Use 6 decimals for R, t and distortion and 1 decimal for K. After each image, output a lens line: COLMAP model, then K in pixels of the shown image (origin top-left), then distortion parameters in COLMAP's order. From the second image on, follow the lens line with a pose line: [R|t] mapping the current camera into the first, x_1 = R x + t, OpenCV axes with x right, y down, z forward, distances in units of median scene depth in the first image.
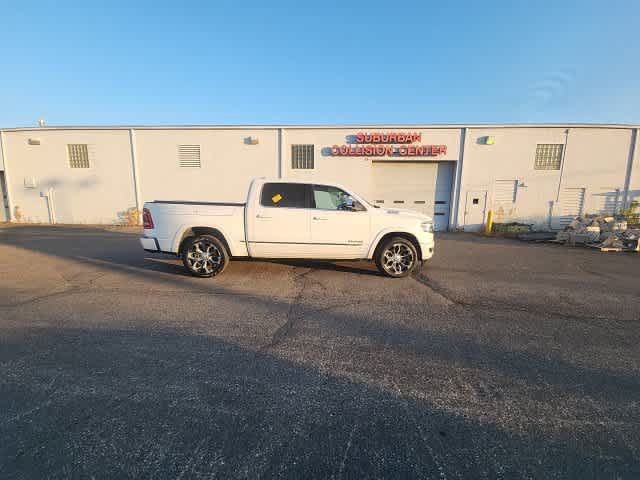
lens RADIAL K [[256.5, 0, 321.3], [0, 256.5, 239.2], [0, 0, 1]] dist [0.017556, -0.012545]
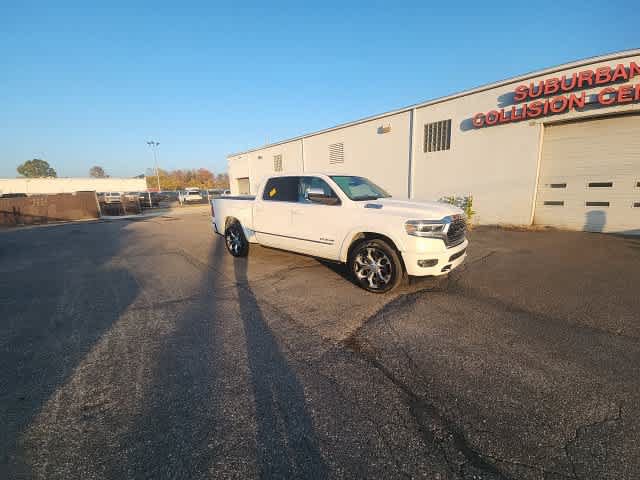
lens RADIAL K [[257.0, 0, 321.6], [0, 257.0, 238.0], [0, 0, 1]] dist [0.016558, -0.012104]
pose [[0.730180, 0.090353, -0.677254, 0.267384], [-0.065296, 0.995909, 0.062465, -0.018870], [0.680127, -0.001389, 0.733093, 0.131298]]
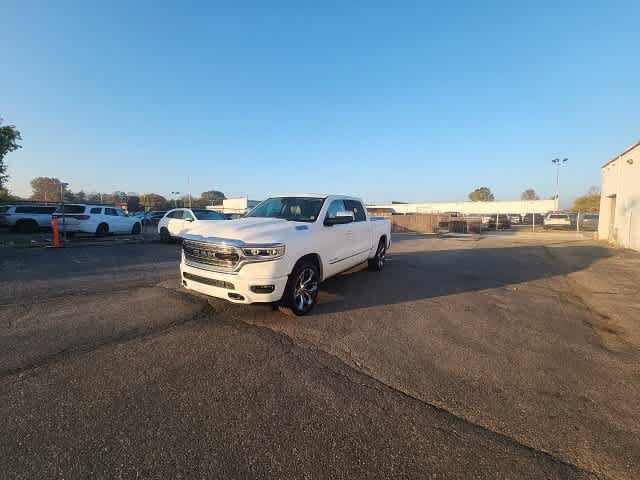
lens RADIAL K [[257.0, 0, 321.6], [0, 257.0, 238.0], [0, 0, 1]] dist [0.016558, -0.012104]
pose [[-0.545395, 0.051222, -0.836613, 0.336905], [-0.144359, 0.977476, 0.153955, -0.094063], [0.825654, 0.204738, -0.525716, 0.689437]]
